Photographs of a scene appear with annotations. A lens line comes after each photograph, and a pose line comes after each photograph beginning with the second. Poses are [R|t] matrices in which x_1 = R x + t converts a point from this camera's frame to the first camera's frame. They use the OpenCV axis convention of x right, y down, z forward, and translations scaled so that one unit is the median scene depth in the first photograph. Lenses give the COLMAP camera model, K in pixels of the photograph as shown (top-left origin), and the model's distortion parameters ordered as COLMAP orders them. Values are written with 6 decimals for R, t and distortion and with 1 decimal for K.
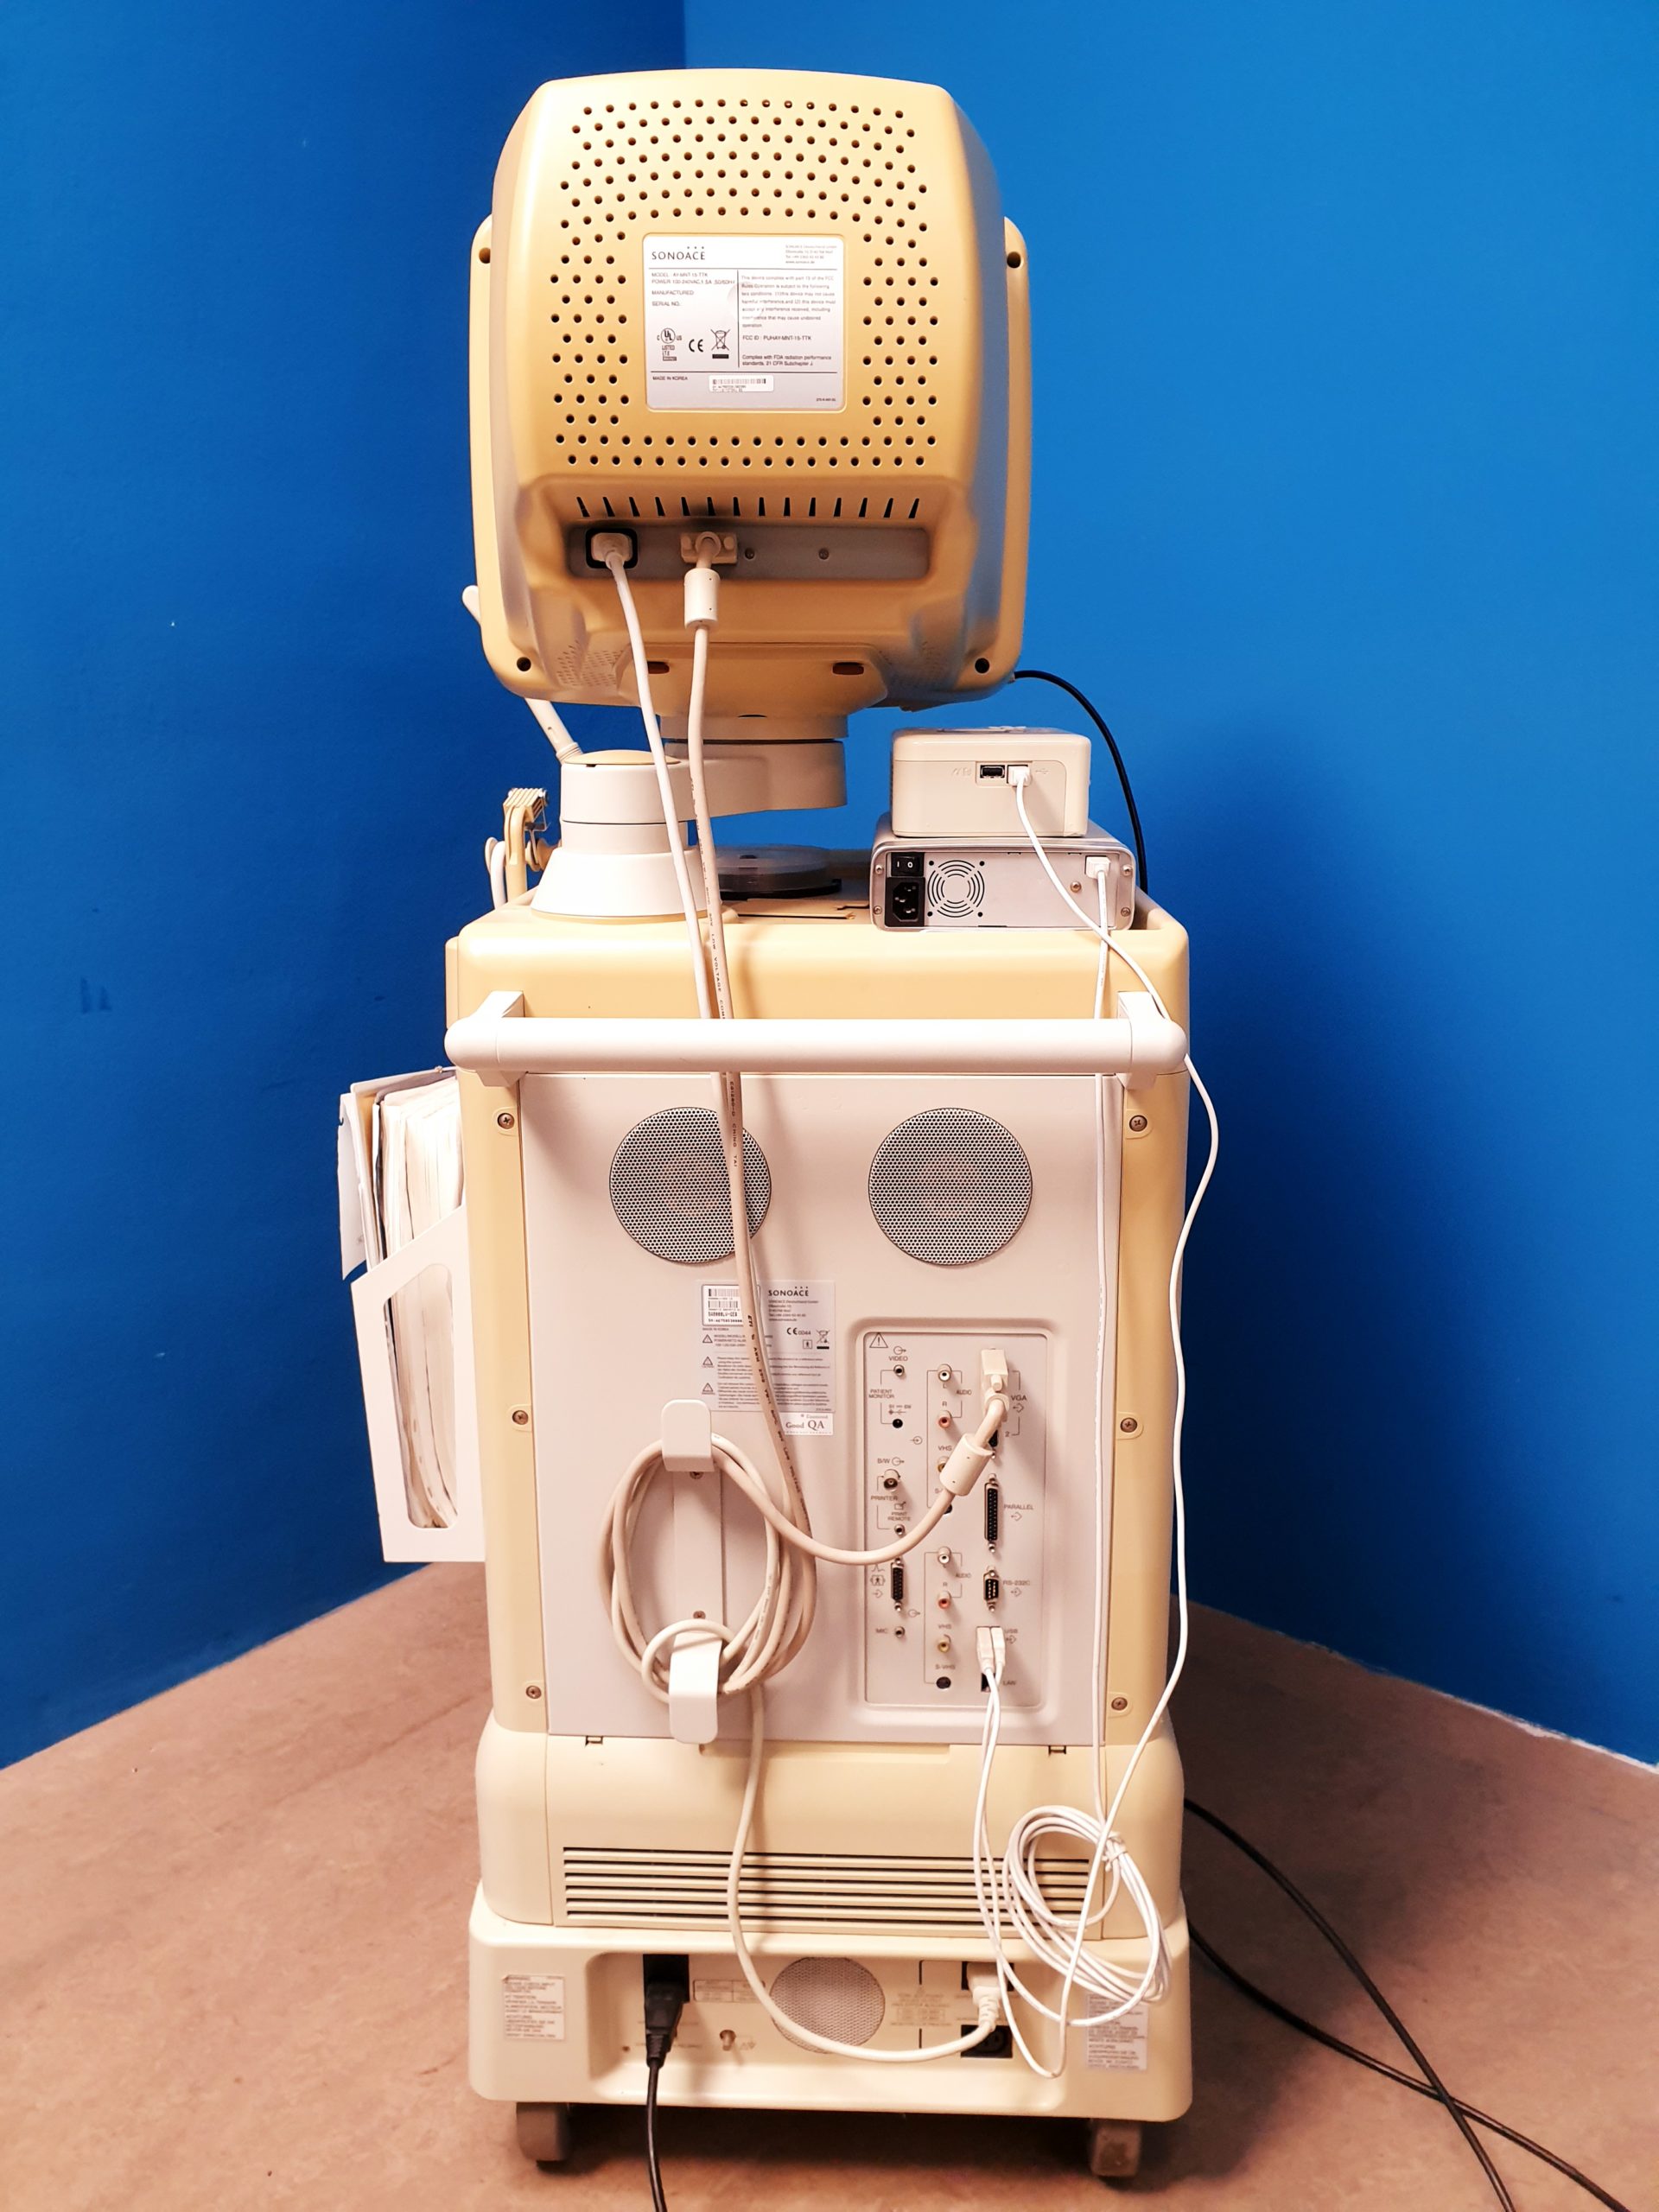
lens RADIAL K [[1800.8, 0, 829.5], [0, 1800.8, 1106.0], [0, 0, 1]] dist [0.000869, -0.000567]
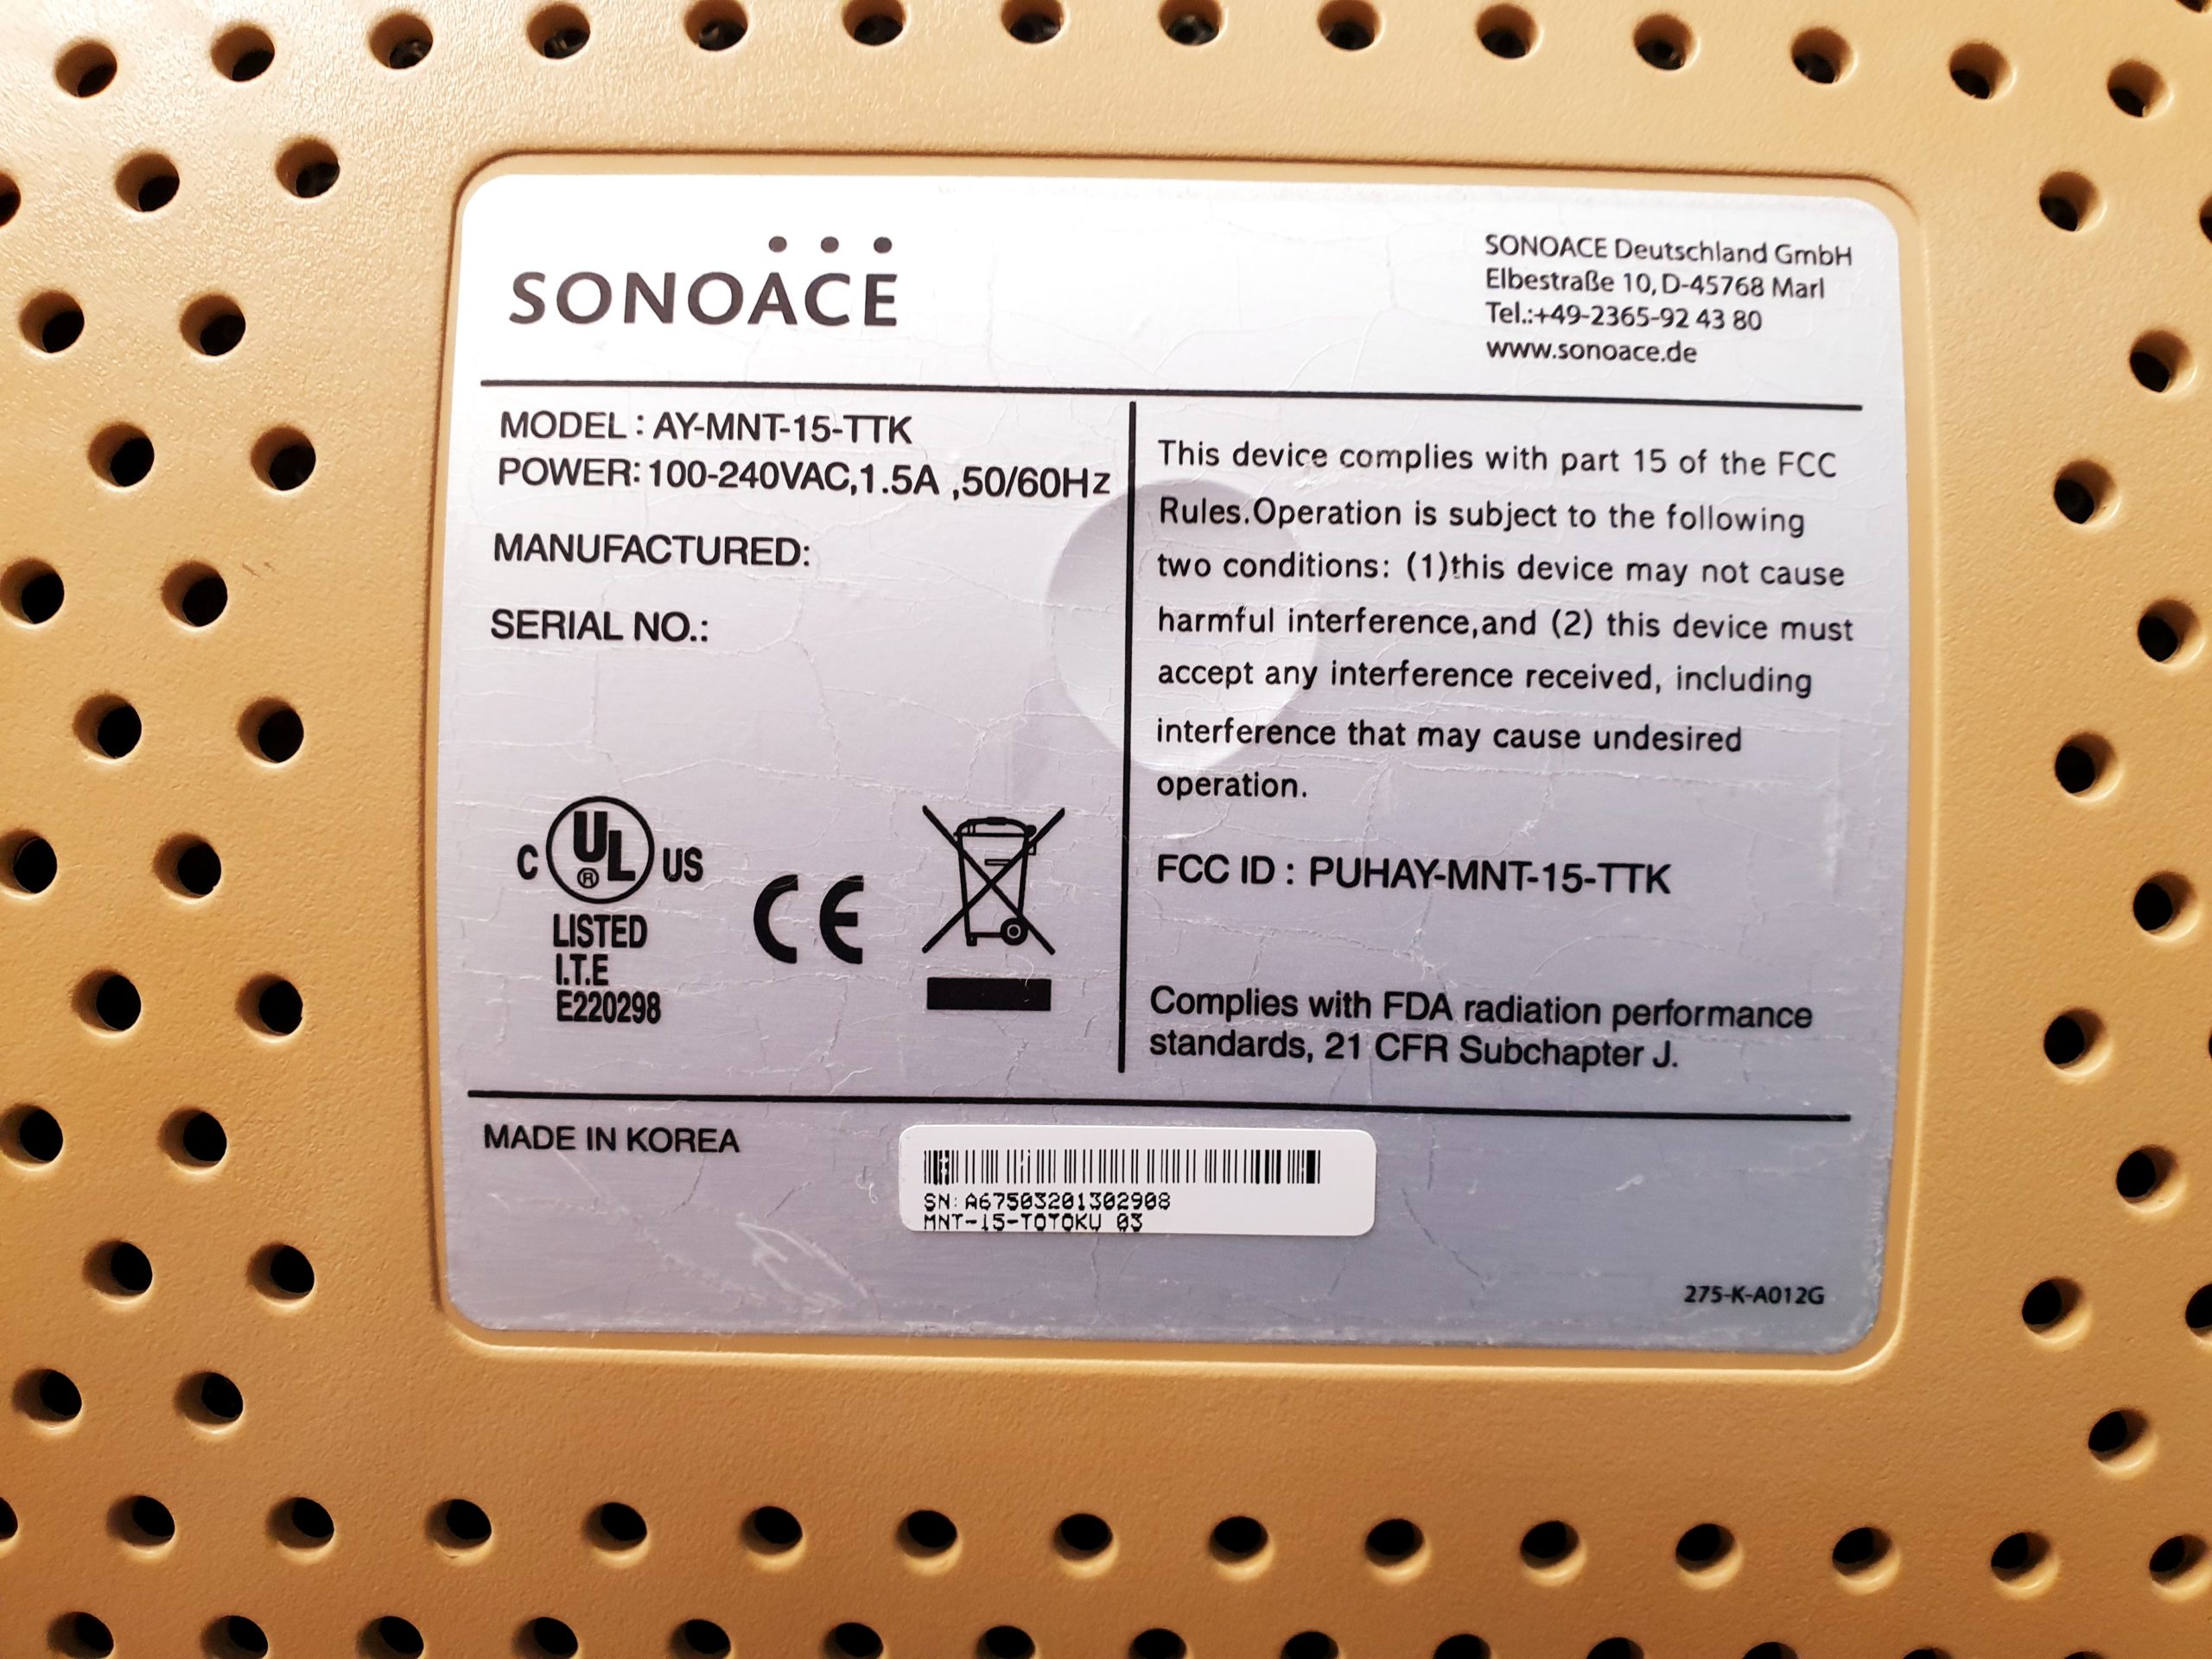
lens RADIAL K [[1800.8, 0, 1106.0], [0, 1800.8, 829.5], [0, 0, 1]] dist [0.000869, -0.000567]
pose [[0.999667, 0.015926, -0.020293, -0.049199], [-0.019918, 0.976438, -0.214879, -0.399905], [0.016393, 0.215212, 0.976430, 0.866845]]
